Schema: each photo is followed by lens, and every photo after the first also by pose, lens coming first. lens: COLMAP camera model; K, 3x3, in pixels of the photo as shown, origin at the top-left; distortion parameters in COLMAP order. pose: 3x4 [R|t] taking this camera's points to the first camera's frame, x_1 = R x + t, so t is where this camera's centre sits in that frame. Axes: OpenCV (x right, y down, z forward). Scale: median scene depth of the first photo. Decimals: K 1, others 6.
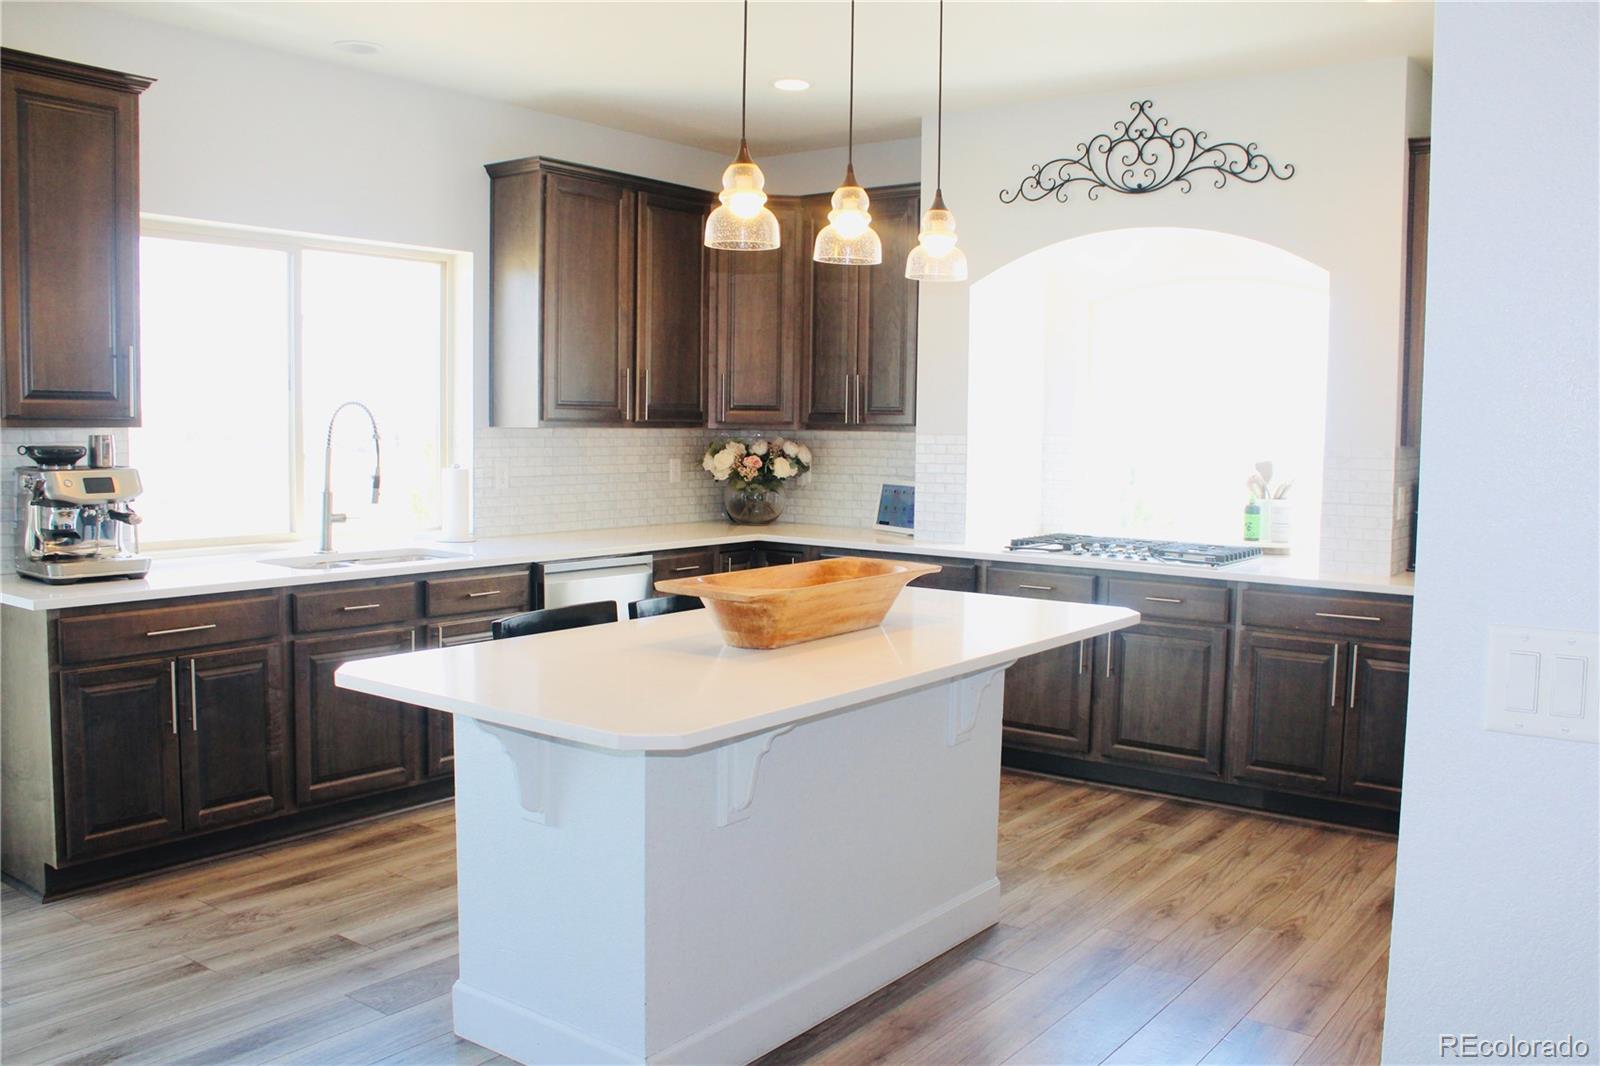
lens RADIAL K [[1371.2, 0, 798.3], [0, 1371.2, 538.7], [0, 0, 1]] dist [-0.105892, 0.021457]
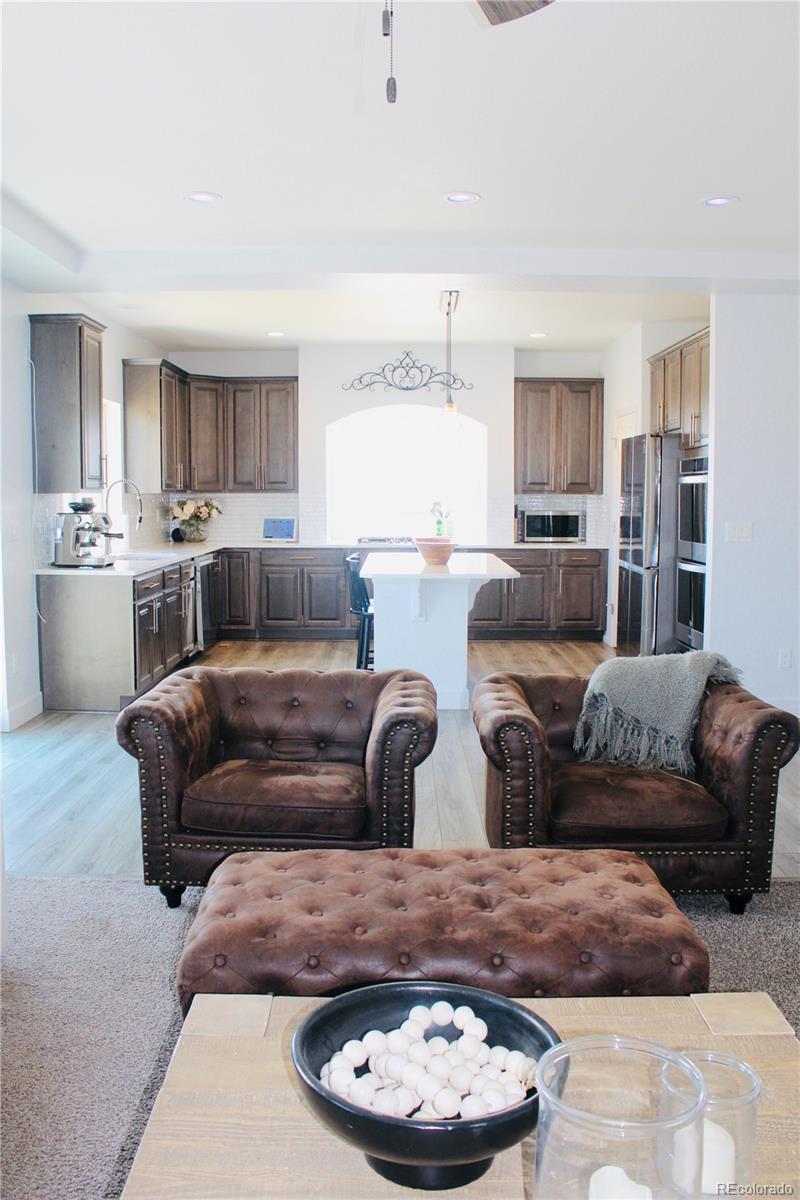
lens RADIAL K [[1043.7, 0, 400.3], [0, 1043.7, 599.3], [0, 0, 1]] dist [-0.119424, 0.060777]
pose [[0.801006, -0.073077, 0.594180, -0.863425], [0.062115, 0.997310, 0.038920, 0.039426], [-0.595426, 0.005732, 0.803390, -0.455155]]
